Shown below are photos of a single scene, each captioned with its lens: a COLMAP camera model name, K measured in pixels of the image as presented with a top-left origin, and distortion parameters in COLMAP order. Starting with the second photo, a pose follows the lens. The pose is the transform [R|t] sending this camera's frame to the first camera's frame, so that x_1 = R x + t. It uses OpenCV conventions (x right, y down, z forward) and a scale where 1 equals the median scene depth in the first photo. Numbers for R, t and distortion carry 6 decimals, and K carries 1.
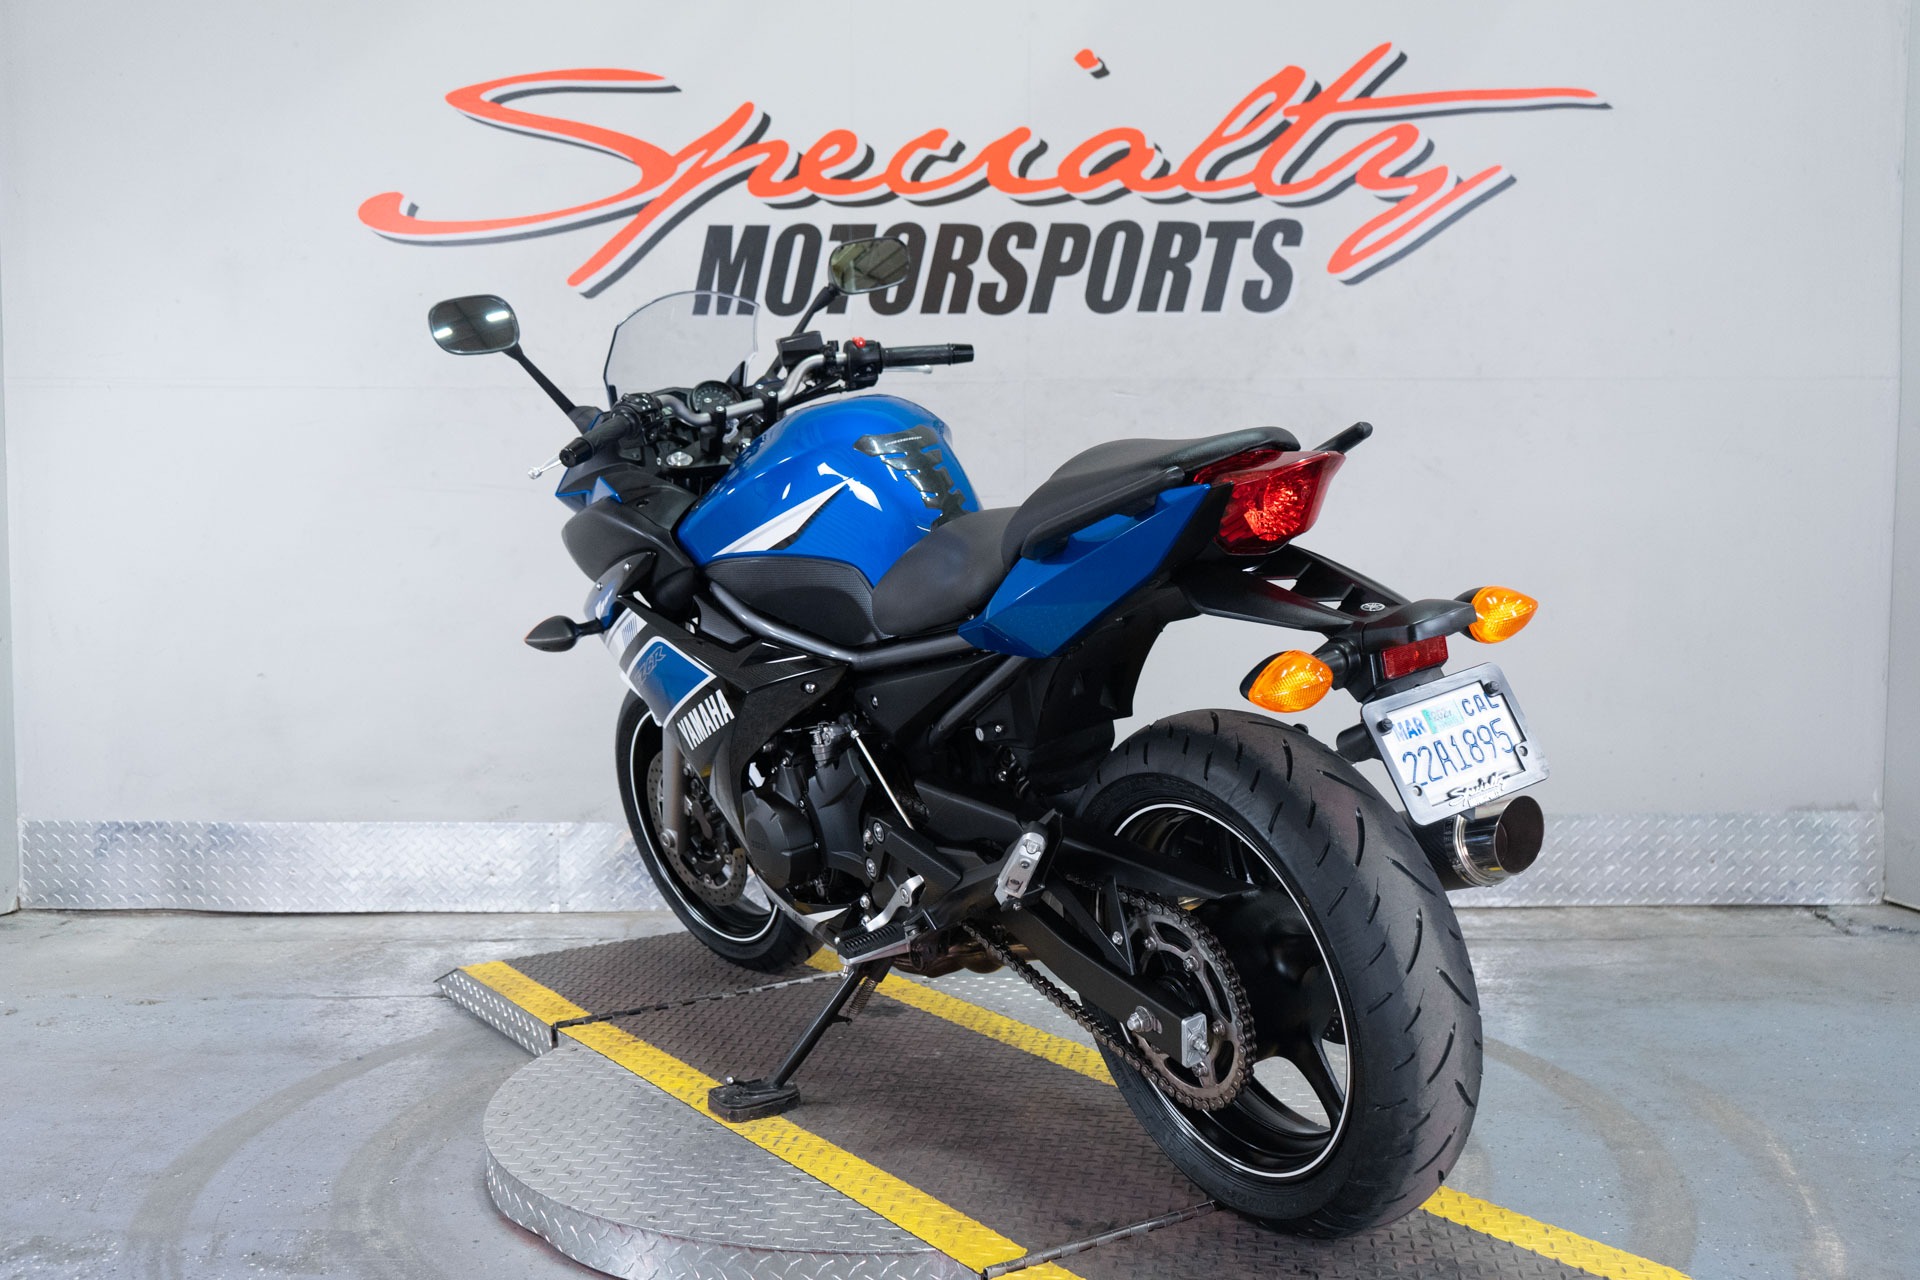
lens RADIAL K [[1954.4, 0, 969.2], [0, 1954.4, 640.5], [0, 0, 1]] dist [0.024089, 0.000000]
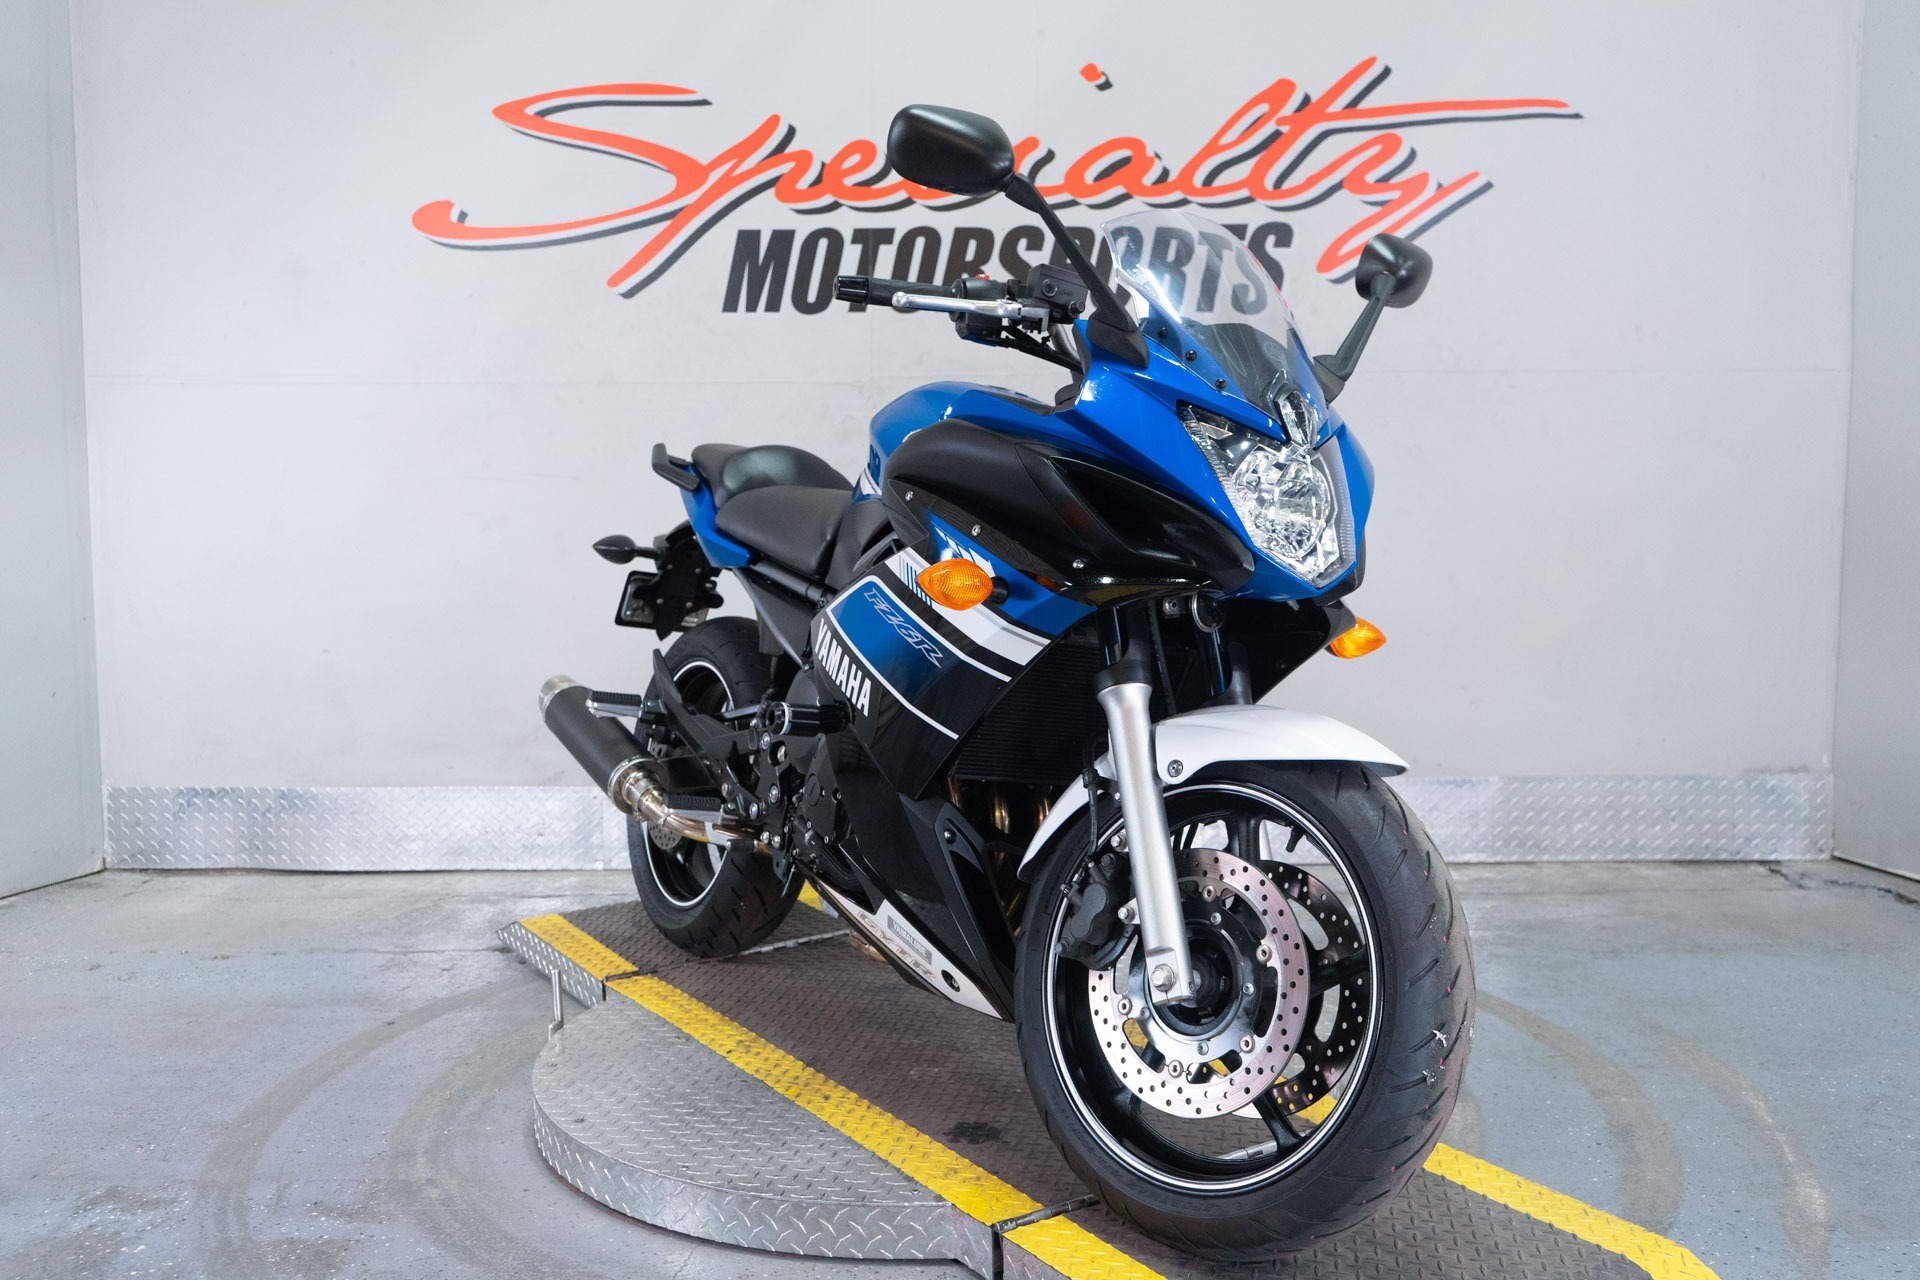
lens RADIAL K [[1768.0, 0, 969.8], [0, 1768.0, 641.8], [0, 0, 1]] dist [0.007572, 0.023550]
pose [[0.999994, -0.003134, -0.001640, -0.005656], [0.003160, 0.999862, 0.016337, -0.002360], [0.001589, -0.016342, 0.999865, 0.029135]]
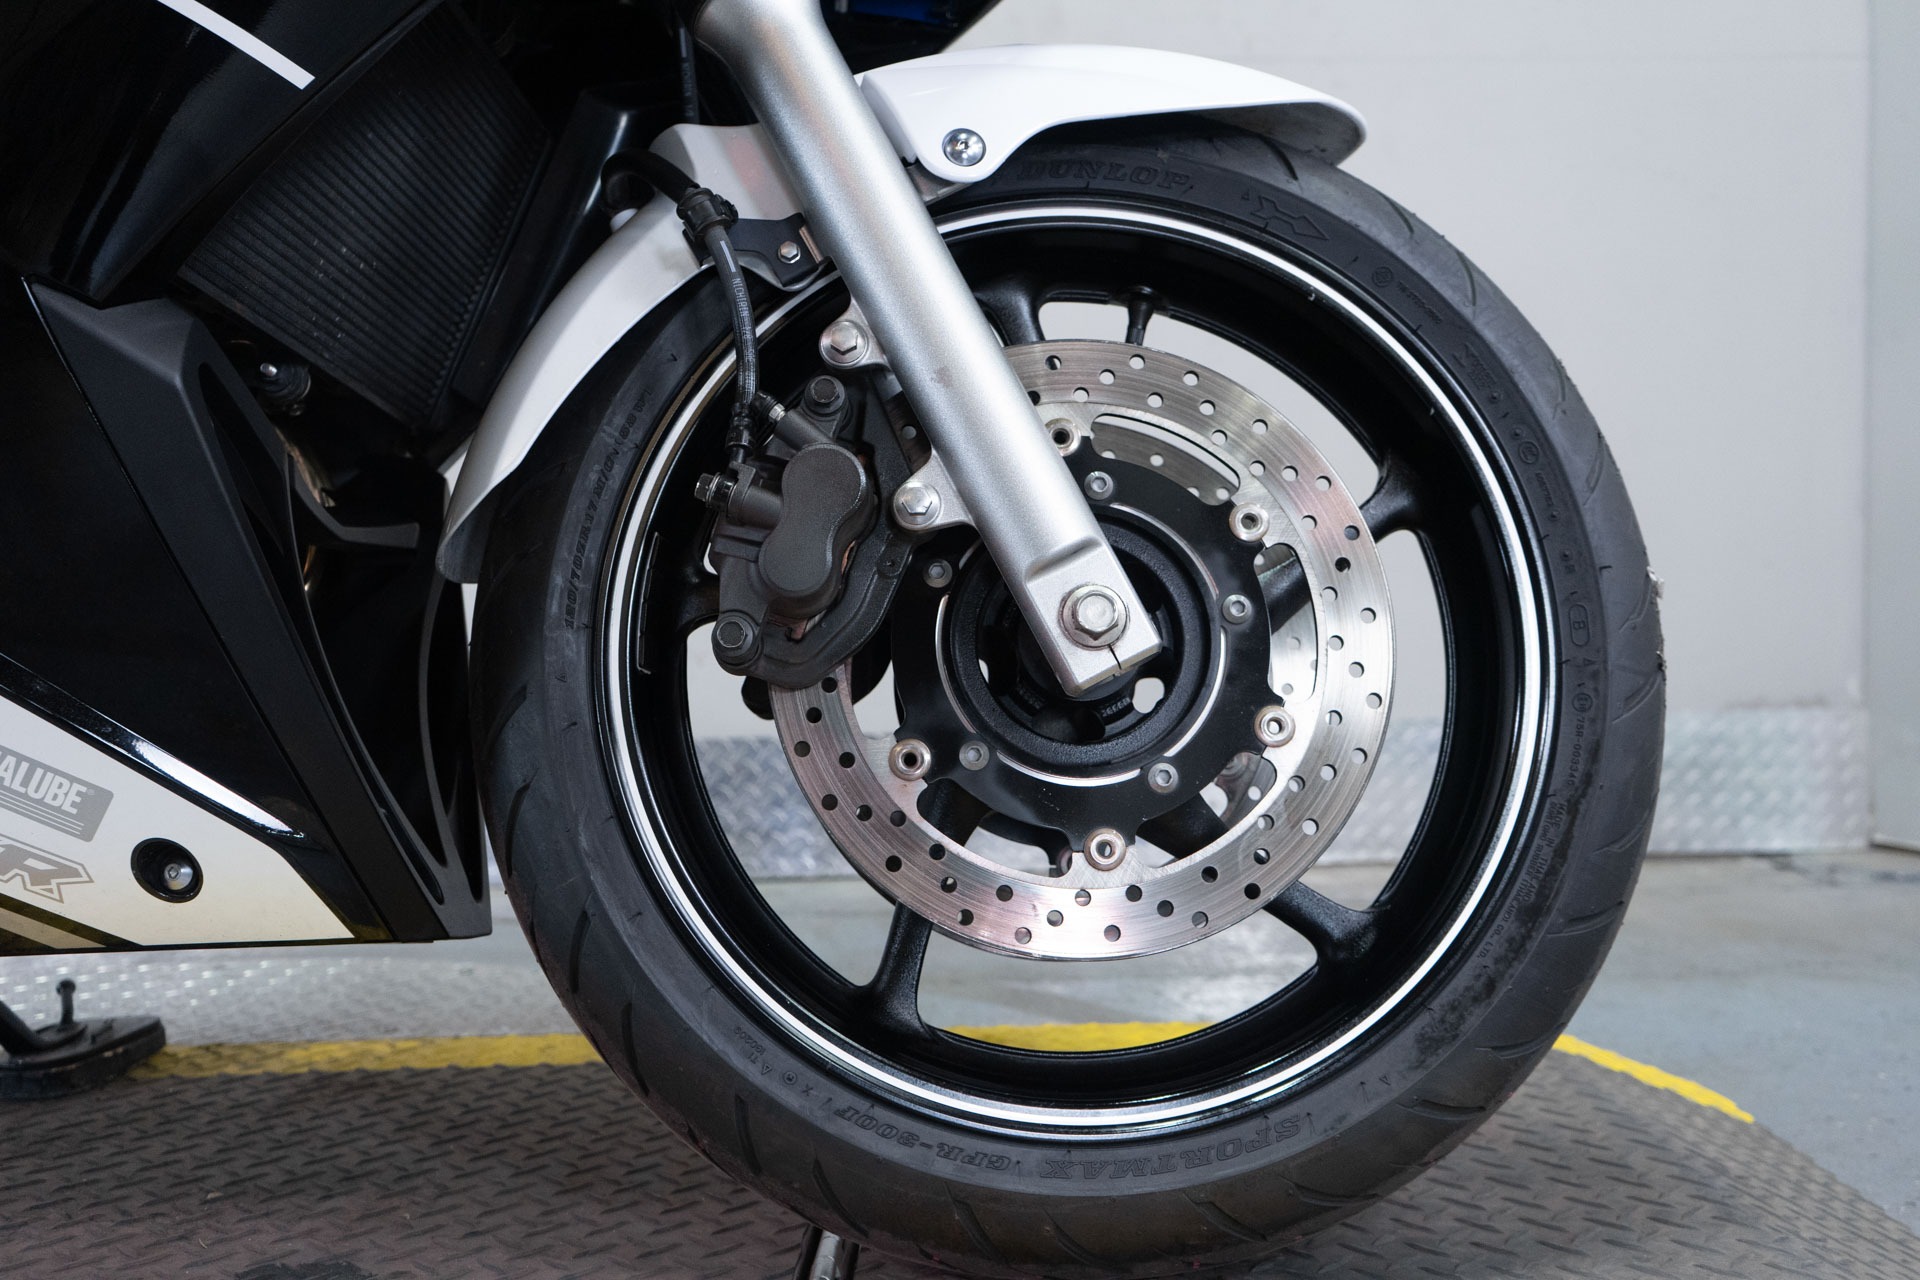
lens RADIAL K [[1768.0, 0, 952.5], [0, 1768.0, 627.7], [0, 0, 1]] dist [0.007572, 0.023550]
pose [[0.998981, -0.011080, 0.043741, 0.131411], [0.013569, 0.998281, -0.057017, 0.090993], [-0.043034, 0.057552, 0.997415, 0.416102]]
